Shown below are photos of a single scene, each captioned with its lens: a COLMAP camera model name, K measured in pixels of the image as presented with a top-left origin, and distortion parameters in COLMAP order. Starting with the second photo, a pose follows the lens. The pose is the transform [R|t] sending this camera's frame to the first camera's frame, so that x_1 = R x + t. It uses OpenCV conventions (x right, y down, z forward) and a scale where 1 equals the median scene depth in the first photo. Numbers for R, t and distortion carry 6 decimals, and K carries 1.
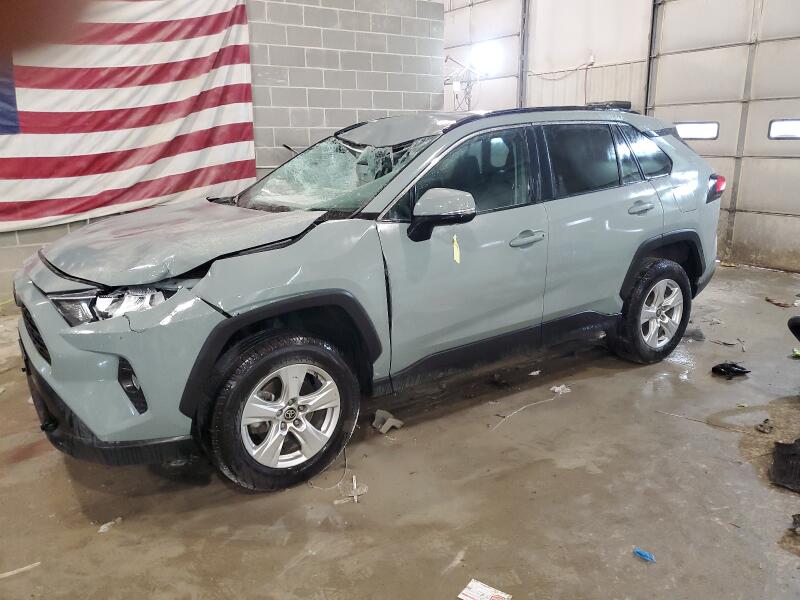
lens RADIAL K [[610.5, 0, 400.0], [0, 610.5, 300.0], [0, 0, 1]] dist [-0.002103, -0.003037]
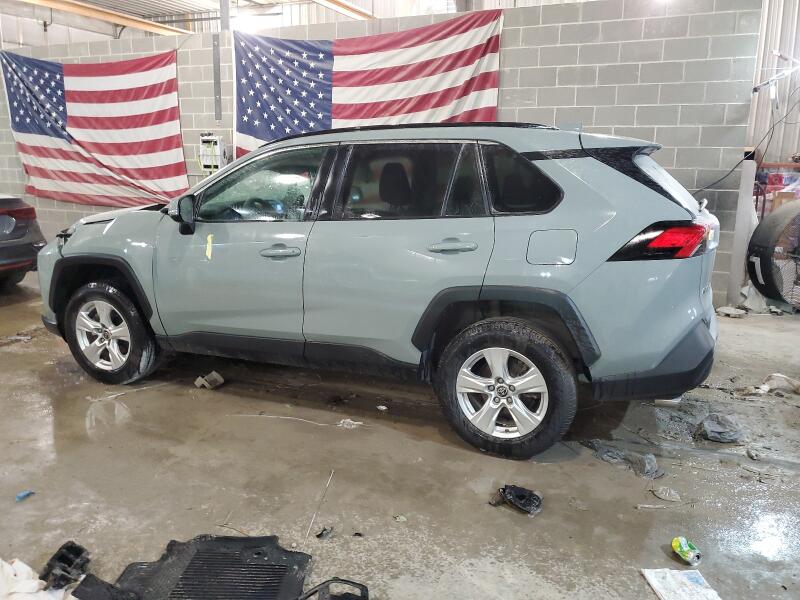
lens RADIAL K [[611.6, 0, 401.6], [0, 611.6, 284.3], [0, 0, 1]] dist [0.009103, 0.000402]
pose [[0.566708, 0.180445, -0.803916, 0.639741], [-0.224573, 0.972608, 0.060000, -0.084235], [0.792722, 0.146536, 0.591708, 0.301538]]
